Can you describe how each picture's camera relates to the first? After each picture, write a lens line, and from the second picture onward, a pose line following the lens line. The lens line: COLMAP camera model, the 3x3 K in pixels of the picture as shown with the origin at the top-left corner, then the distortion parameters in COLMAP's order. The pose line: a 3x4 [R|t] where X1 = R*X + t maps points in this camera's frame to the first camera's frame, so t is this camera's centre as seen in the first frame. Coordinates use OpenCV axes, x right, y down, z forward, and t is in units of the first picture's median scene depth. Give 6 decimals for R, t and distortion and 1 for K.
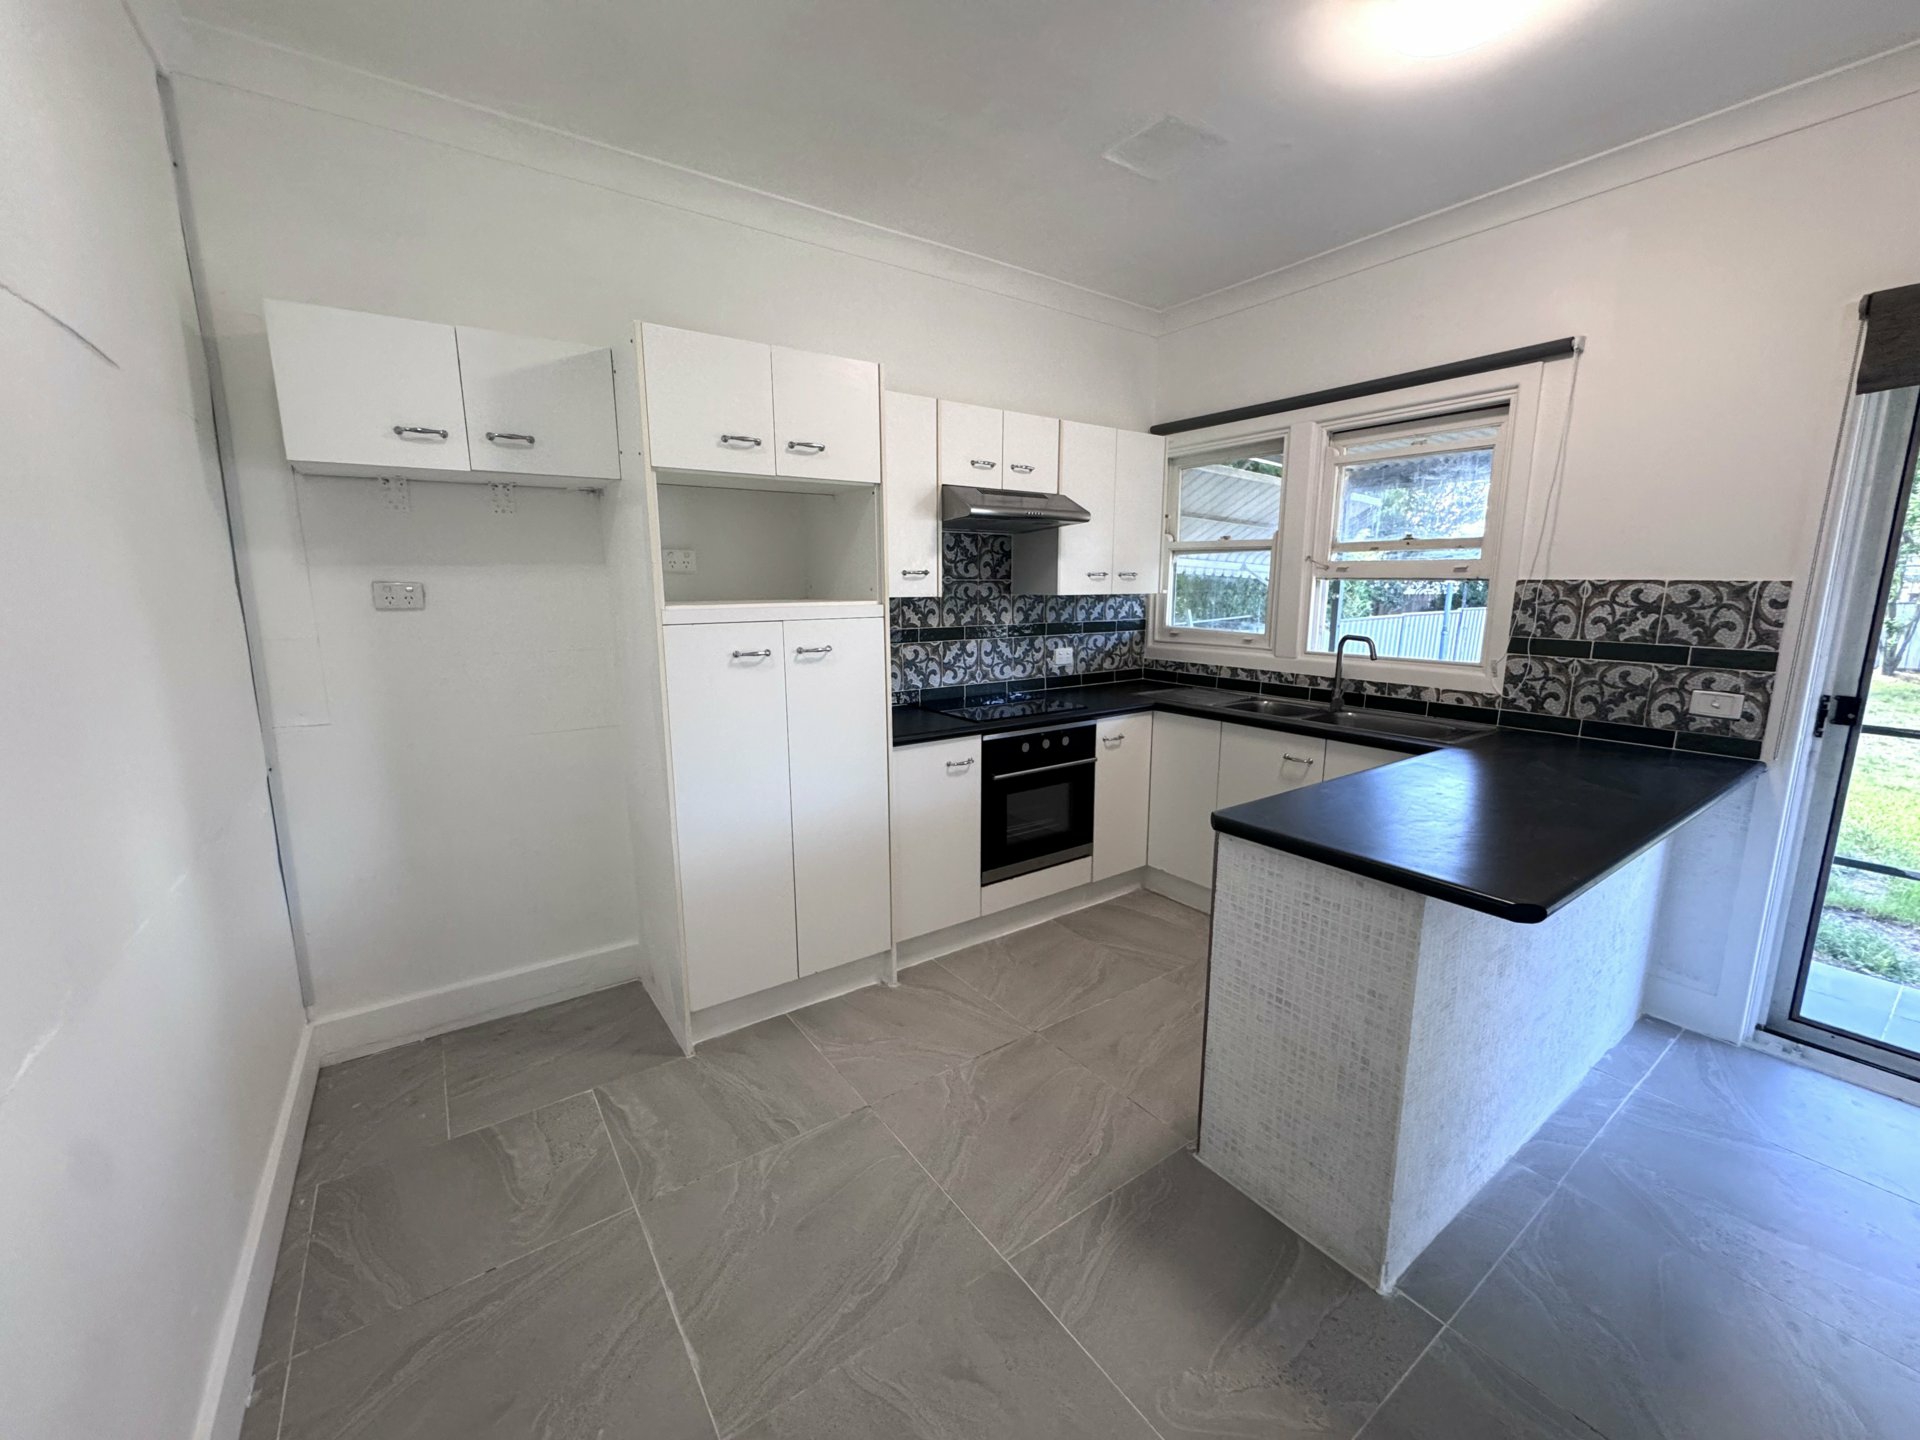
lens RADIAL K [[768.2, 0, 960.3], [0, 768.2, 715.0], [0, 0, 1]] dist [-0.002149, -0.000288]
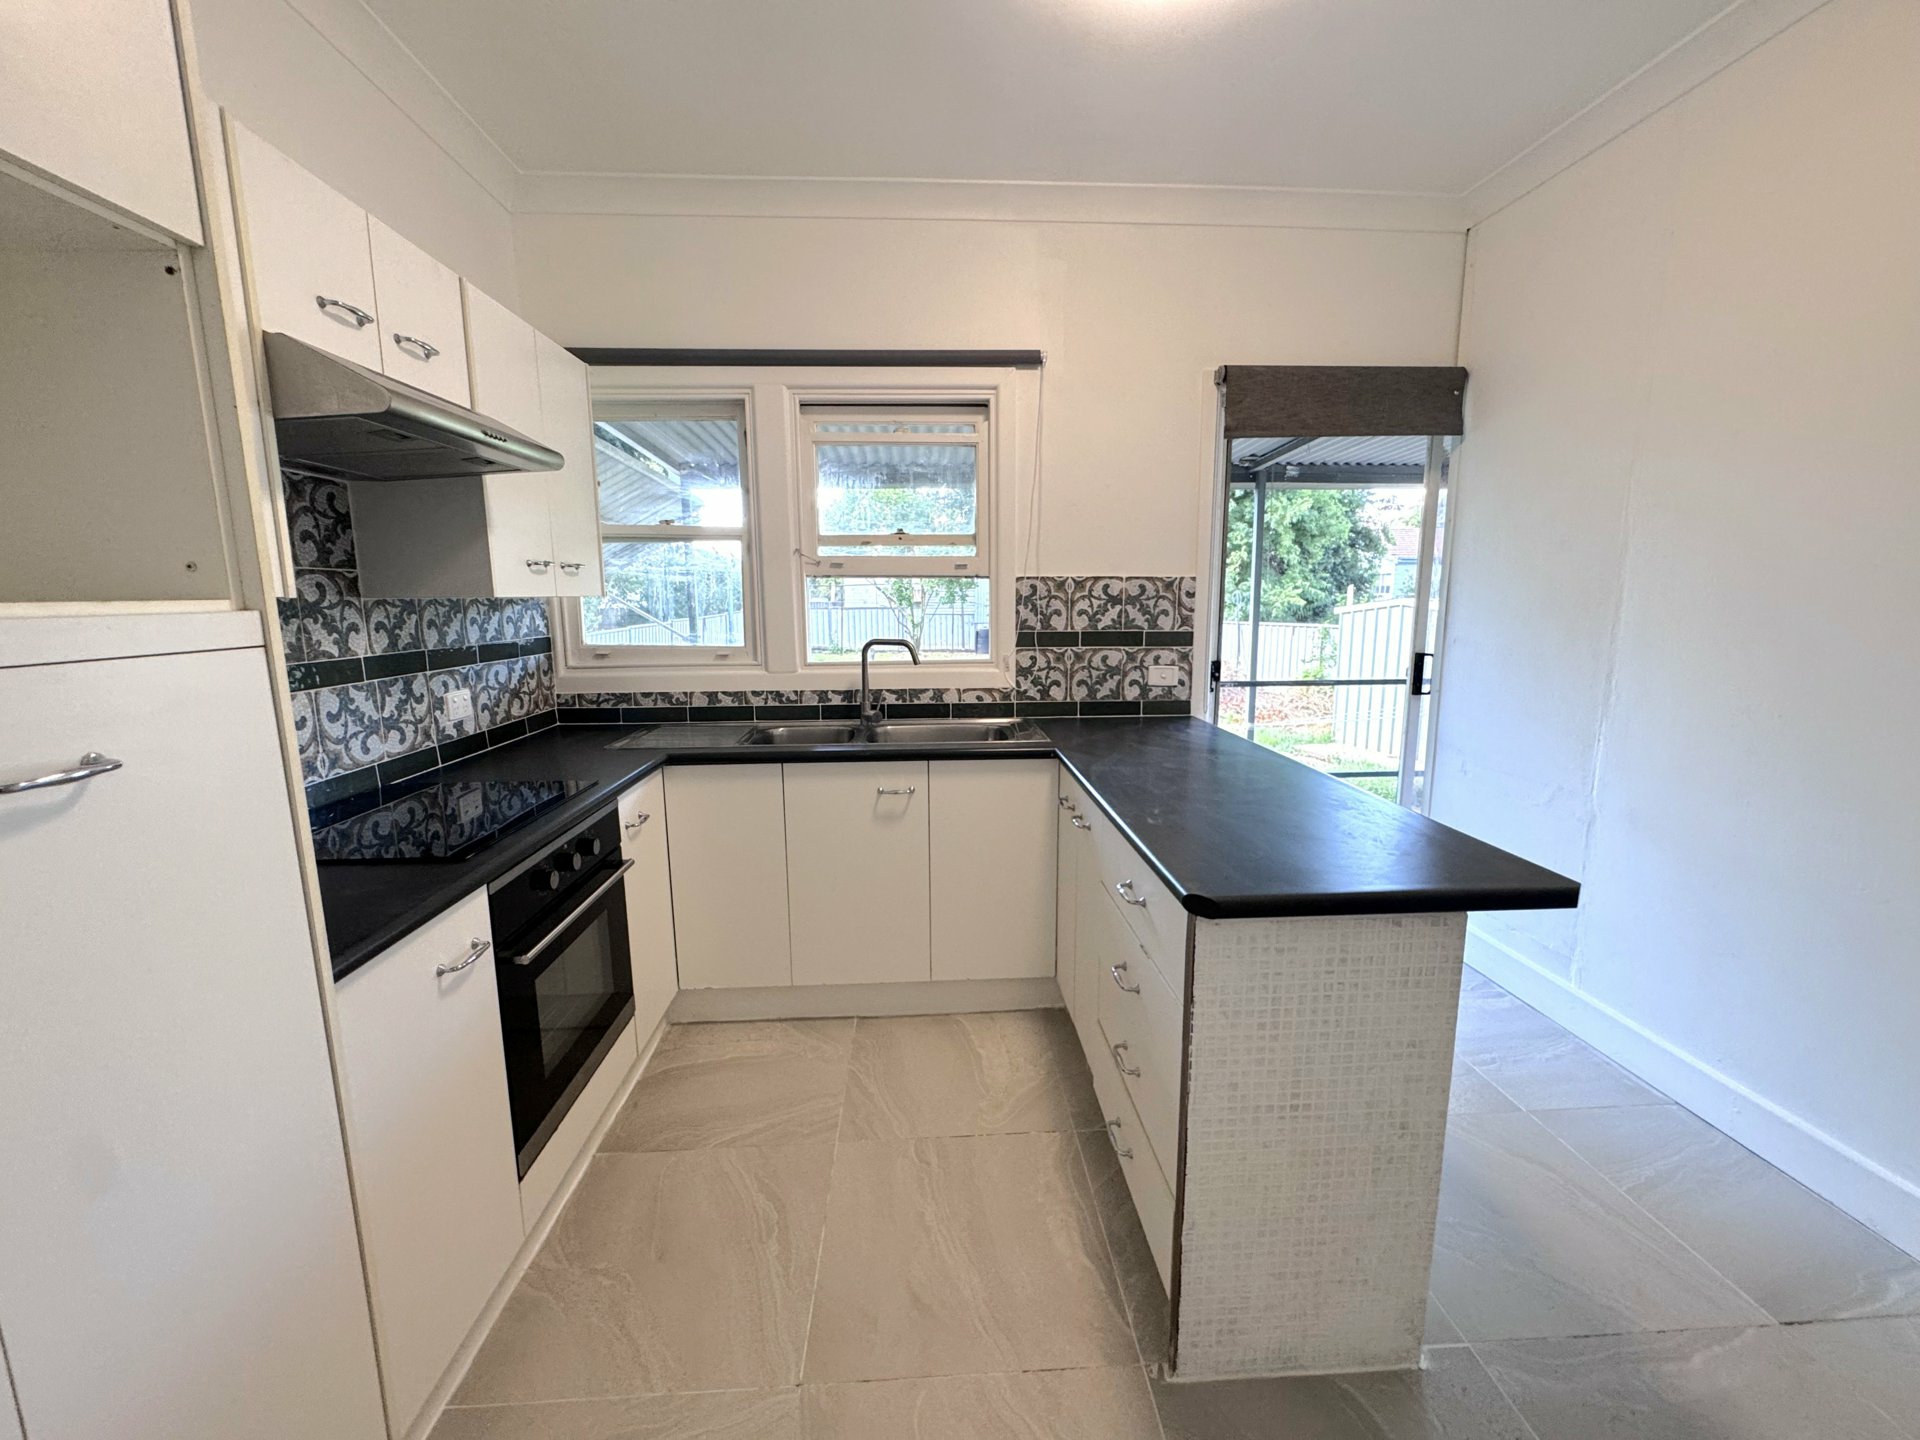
lens RADIAL K [[768.2, 0, 960.3], [0, 768.2, 715.0], [0, 0, 1]] dist [-0.002149, -0.000288]
pose [[0.534895, -0.132547, 0.834457, -0.194537], [0.150699, 0.986749, 0.060138, -0.060222], [-0.831370, 0.093584, 0.547782, 0.472439]]
